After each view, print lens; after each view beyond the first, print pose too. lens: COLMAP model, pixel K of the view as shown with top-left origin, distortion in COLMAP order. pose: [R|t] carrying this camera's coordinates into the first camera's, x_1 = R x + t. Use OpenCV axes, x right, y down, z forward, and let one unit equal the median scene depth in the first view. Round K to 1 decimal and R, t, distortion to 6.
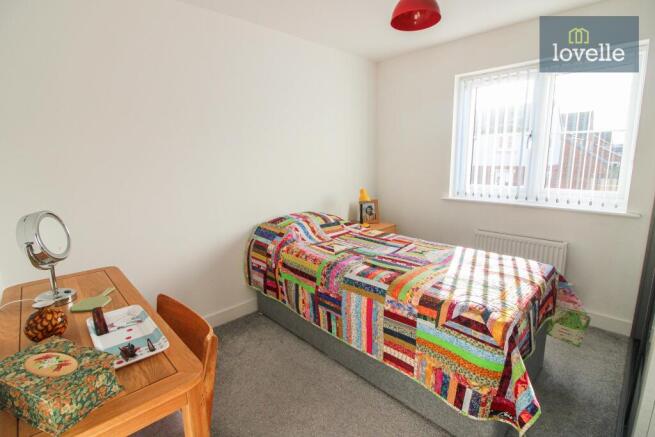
lens RADIAL K [[307.4, 0, 331.0], [0, 307.4, 218.7], [0, 0, 1]] dist [0.001479, 0.000477]
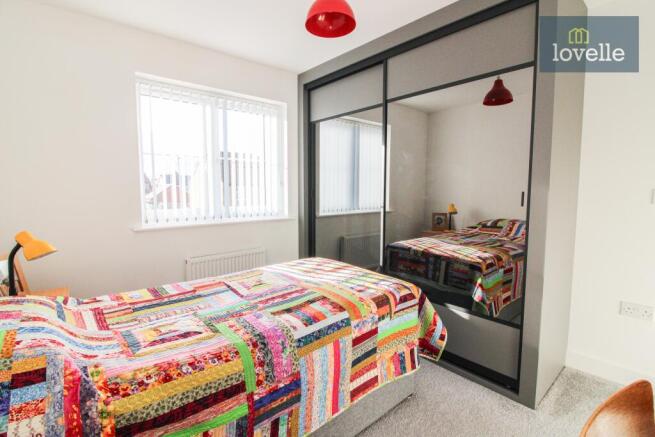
lens RADIAL K [[307.4, 0, 331.3], [0, 307.4, 219.0], [0, 0, 1]] dist [0.001479, 0.000477]
pose [[0.070462, -0.090611, 0.993391, -0.570700], [0.197068, 0.977503, 0.075183, -0.095705], [-0.977854, 0.190468, 0.086733, 0.806710]]
